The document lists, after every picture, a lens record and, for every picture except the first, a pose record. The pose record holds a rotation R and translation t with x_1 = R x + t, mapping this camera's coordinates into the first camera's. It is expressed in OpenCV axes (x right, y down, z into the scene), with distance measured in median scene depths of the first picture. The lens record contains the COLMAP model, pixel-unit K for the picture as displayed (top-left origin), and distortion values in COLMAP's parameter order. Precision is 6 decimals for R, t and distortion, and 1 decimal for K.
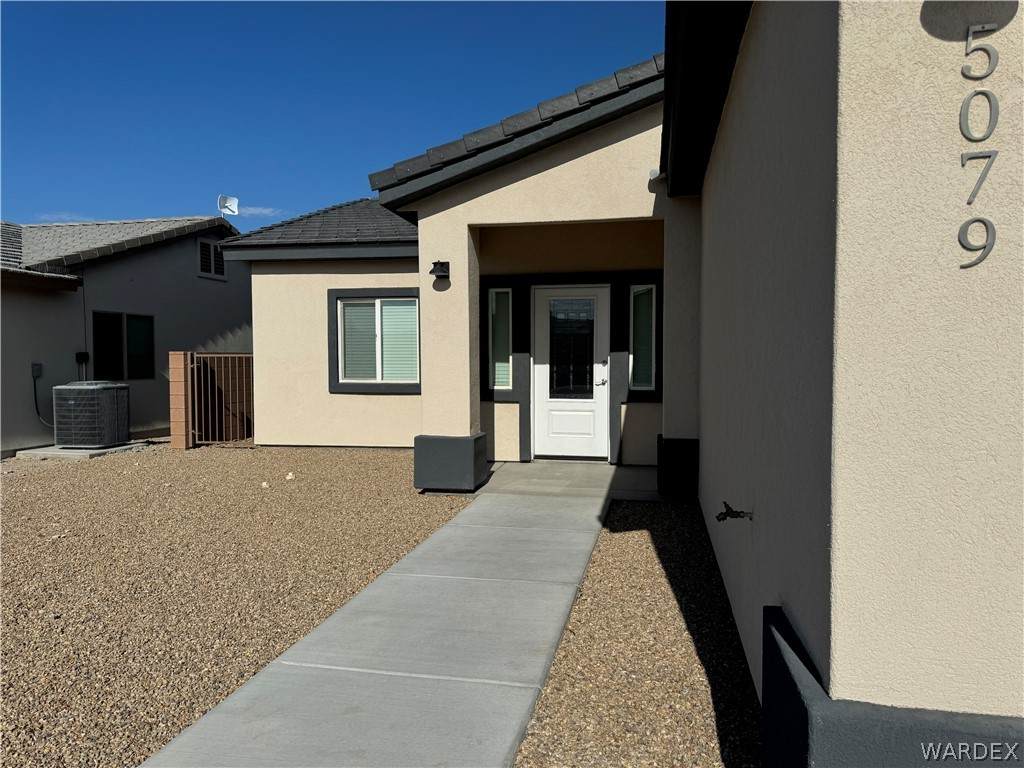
lens RADIAL K [[703.0, 0, 512.0], [0, 703.0, 384.0], [0, 0, 1]] dist [0.149694, -0.266474]
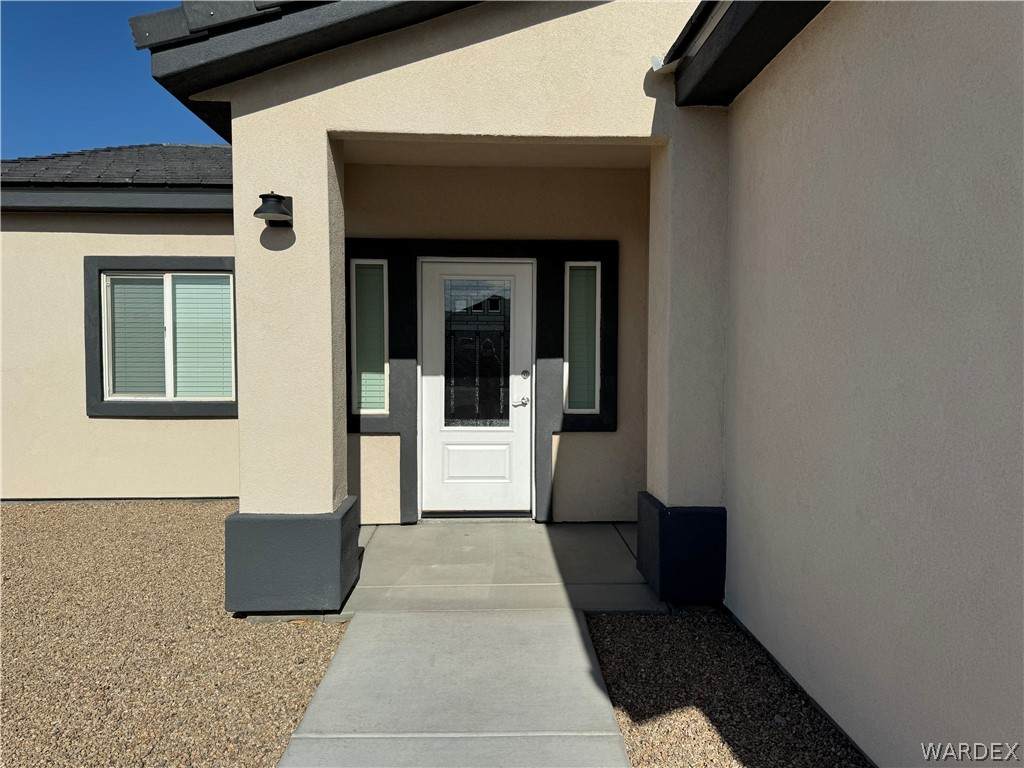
lens RADIAL K [[703.0, 0, 512.0], [0, 703.0, 384.0], [0, 0, 1]] dist [0.149694, -0.266474]
pose [[0.972003, -0.005267, 0.234910, -0.042568], [0.003792, 0.999970, 0.006729, -0.024476], [-0.234939, -0.005650, 0.971994, 0.330718]]
